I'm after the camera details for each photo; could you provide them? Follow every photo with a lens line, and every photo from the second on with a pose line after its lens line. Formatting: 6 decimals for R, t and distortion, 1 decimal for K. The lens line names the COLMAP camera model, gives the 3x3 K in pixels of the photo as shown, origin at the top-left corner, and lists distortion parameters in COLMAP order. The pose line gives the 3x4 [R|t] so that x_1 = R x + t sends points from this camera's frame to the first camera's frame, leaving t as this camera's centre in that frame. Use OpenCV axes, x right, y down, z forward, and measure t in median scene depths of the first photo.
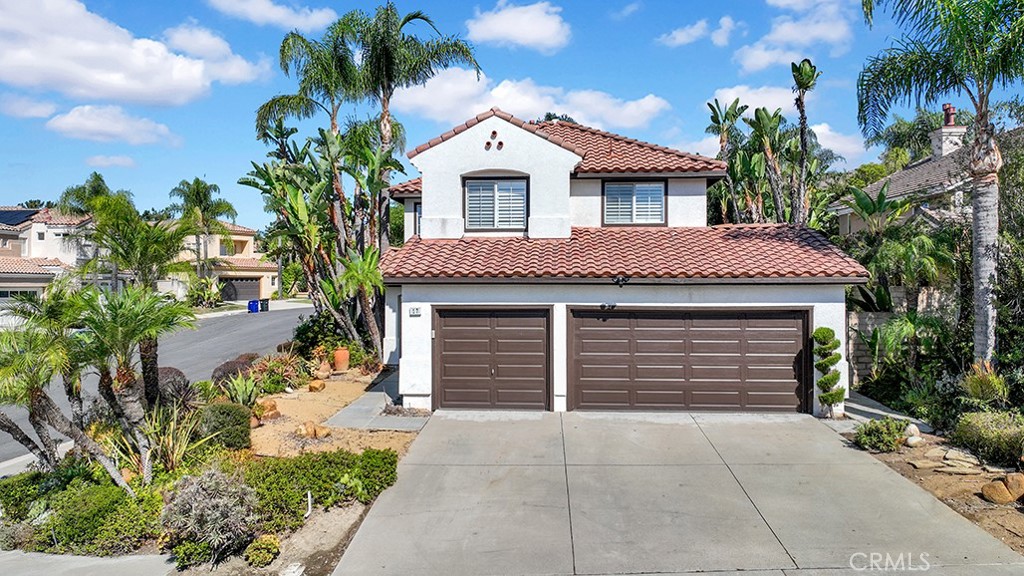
lens RADIAL K [[725.0, 0, 507.8], [0, 725.0, 288.6], [0, 0, 1]] dist [0.004280, 0.002306]
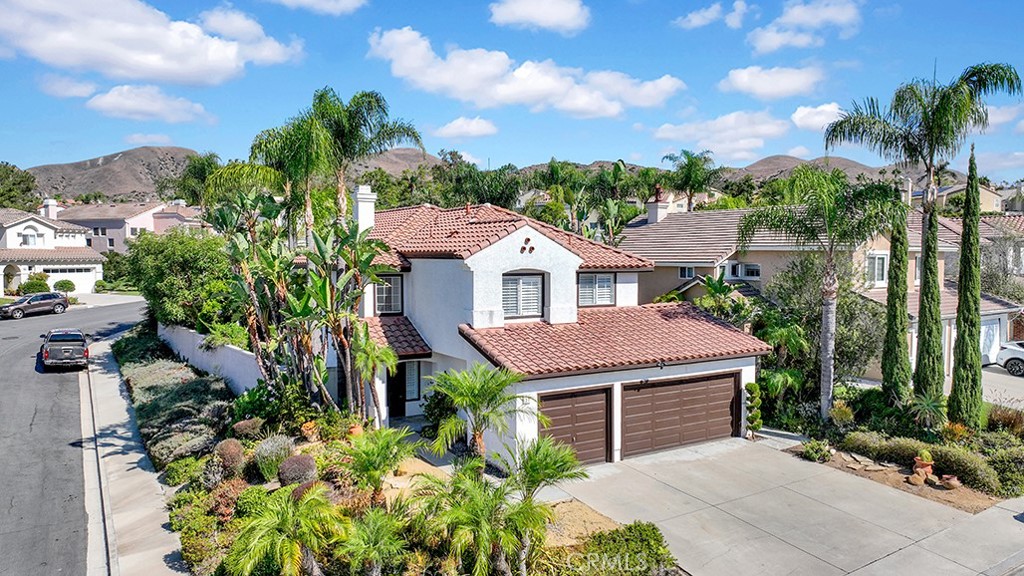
lens RADIAL K [[725.0, 0, 513.9], [0, 725.0, 289.9], [0, 0, 1]] dist [0.004280, 0.002306]
pose [[0.801931, -0.028151, 0.596753, -0.883449], [0.000621, 0.998928, 0.046289, -0.214381], [-0.597416, -0.036749, 0.801089, 0.038053]]
